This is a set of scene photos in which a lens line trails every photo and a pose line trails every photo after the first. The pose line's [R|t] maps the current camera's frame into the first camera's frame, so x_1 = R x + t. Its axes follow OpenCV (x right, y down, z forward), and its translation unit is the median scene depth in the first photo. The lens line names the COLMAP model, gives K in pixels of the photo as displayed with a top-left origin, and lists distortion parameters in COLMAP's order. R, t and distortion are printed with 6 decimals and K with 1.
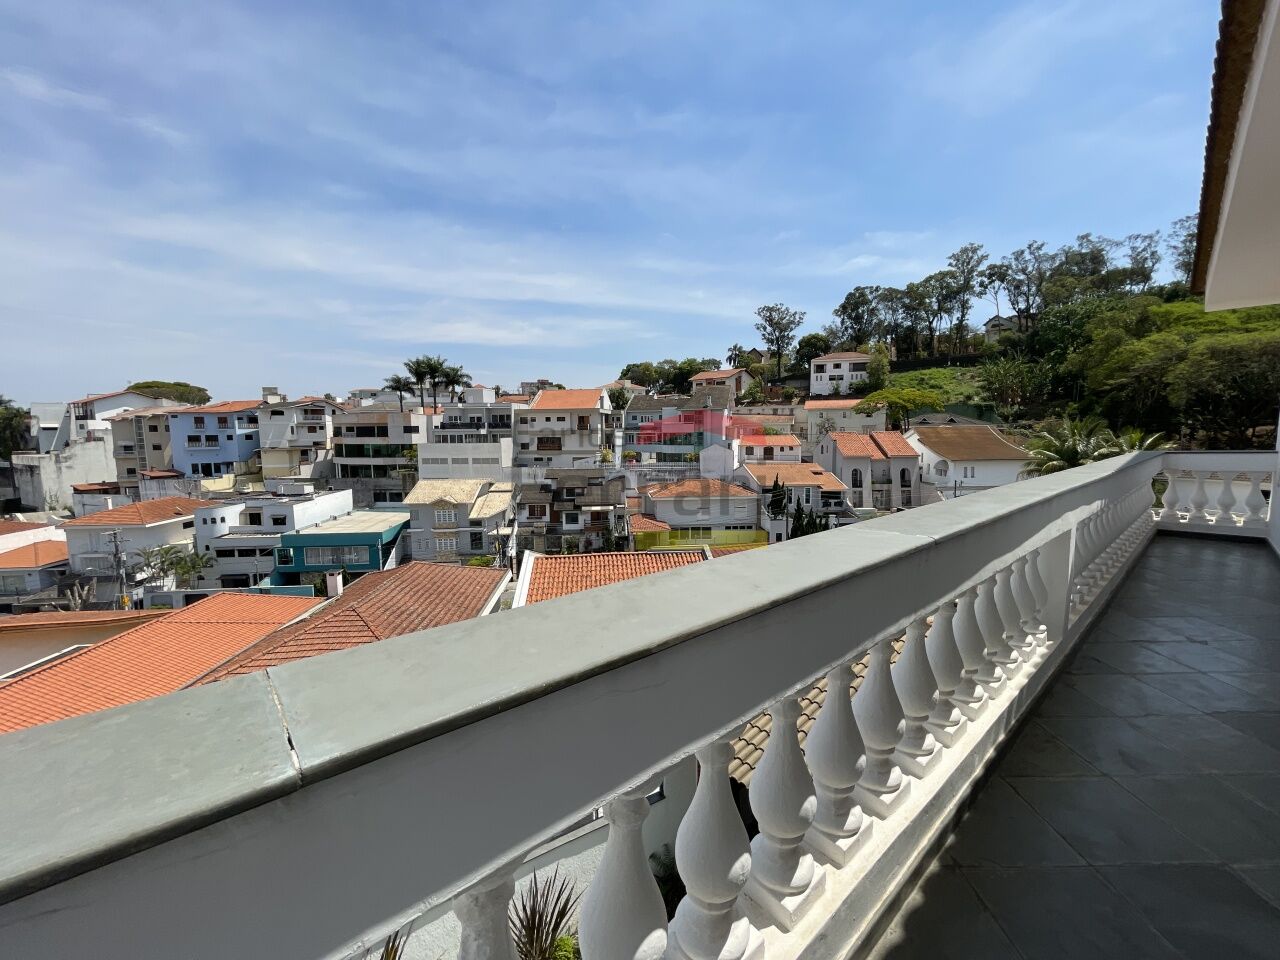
lens RADIAL K [[520.0, 0, 640.0], [0, 520.0, 481.5], [0, 0, 1]] dist [-0.003540, 0.001190]
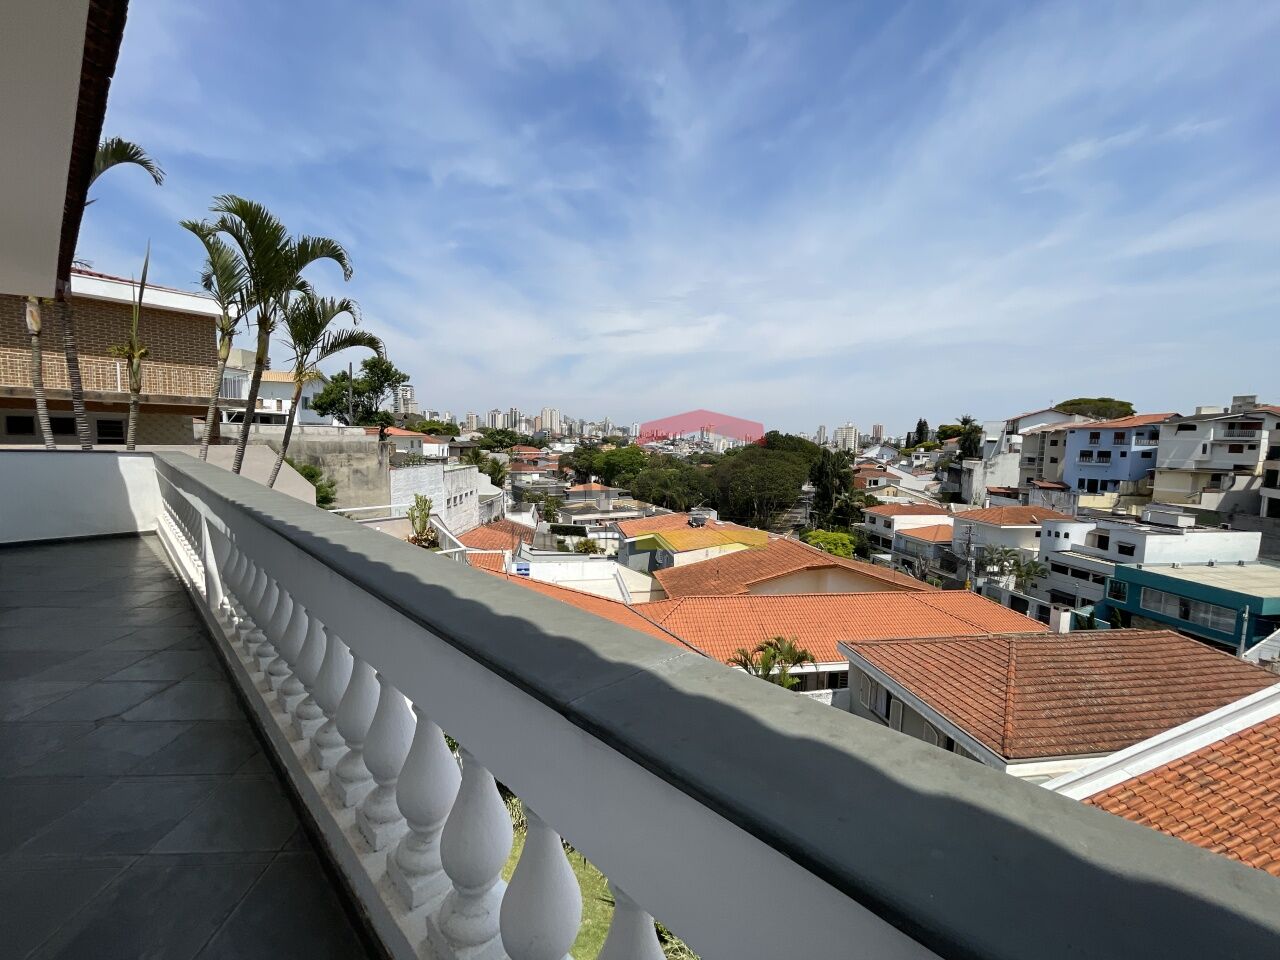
lens RADIAL K [[520.0, 0, 641.7], [0, 520.0, 487.2], [0, 0, 1]] dist [-0.003540, 0.001190]
pose [[0.076872, 0.106038, -0.991386, 0.074845], [-0.124788, 0.987533, 0.095950, -0.007848], [0.989201, 0.116338, 0.089146, 0.068384]]
